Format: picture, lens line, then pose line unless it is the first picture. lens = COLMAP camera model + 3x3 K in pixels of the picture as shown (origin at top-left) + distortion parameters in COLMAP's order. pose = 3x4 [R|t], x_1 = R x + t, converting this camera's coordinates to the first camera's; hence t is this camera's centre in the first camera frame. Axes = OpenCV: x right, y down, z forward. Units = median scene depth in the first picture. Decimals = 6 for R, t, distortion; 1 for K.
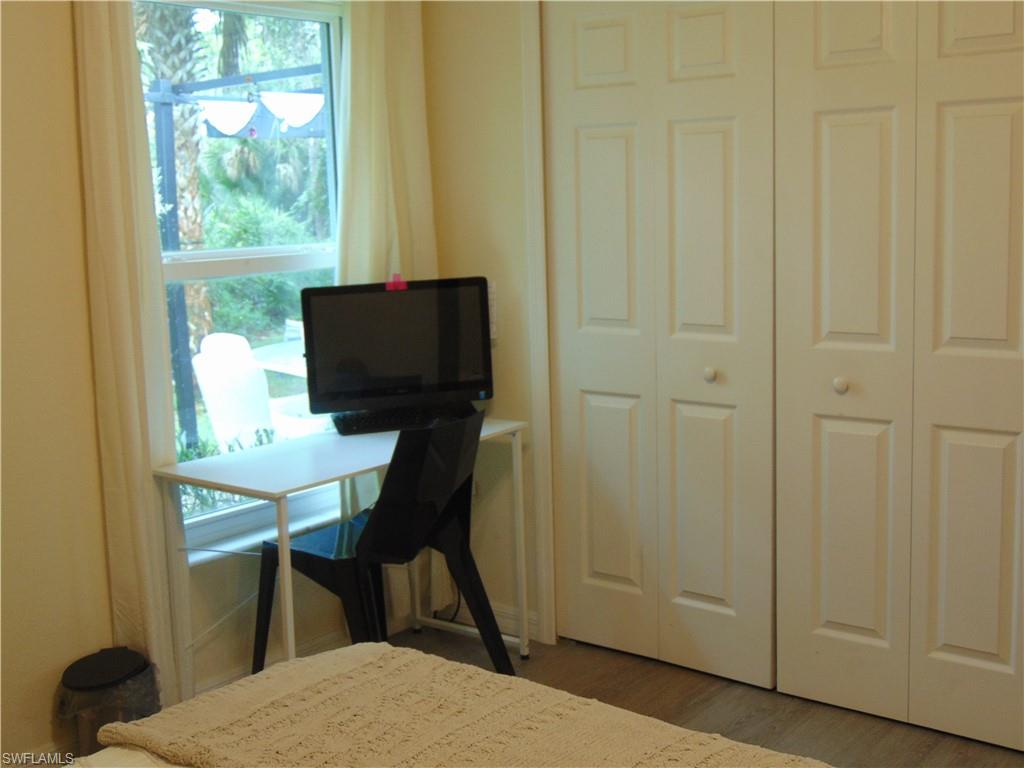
lens RADIAL K [[1227.1, 0, 512.9], [0, 1227.1, 383.8], [0, 0, 1]] dist [0.086834, 0.000000]
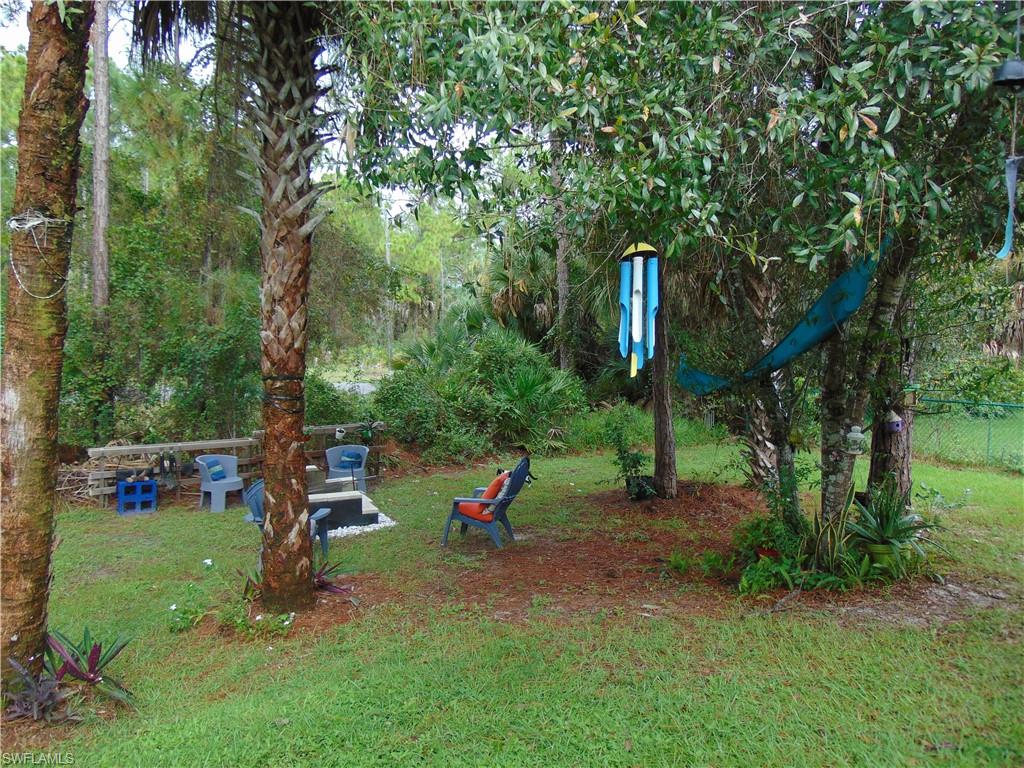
lens RADIAL K [[750.4, 0, 510.8], [0, 750.4, 385.3], [0, 0, 1]] dist [-0.020179, 0.036954]
pose [[0.959300, 0.060596, -0.275813, -0.021921], [-0.084648, 0.993497, -0.076142, -0.088429], [0.269405, 0.096390, 0.958191, 0.633042]]
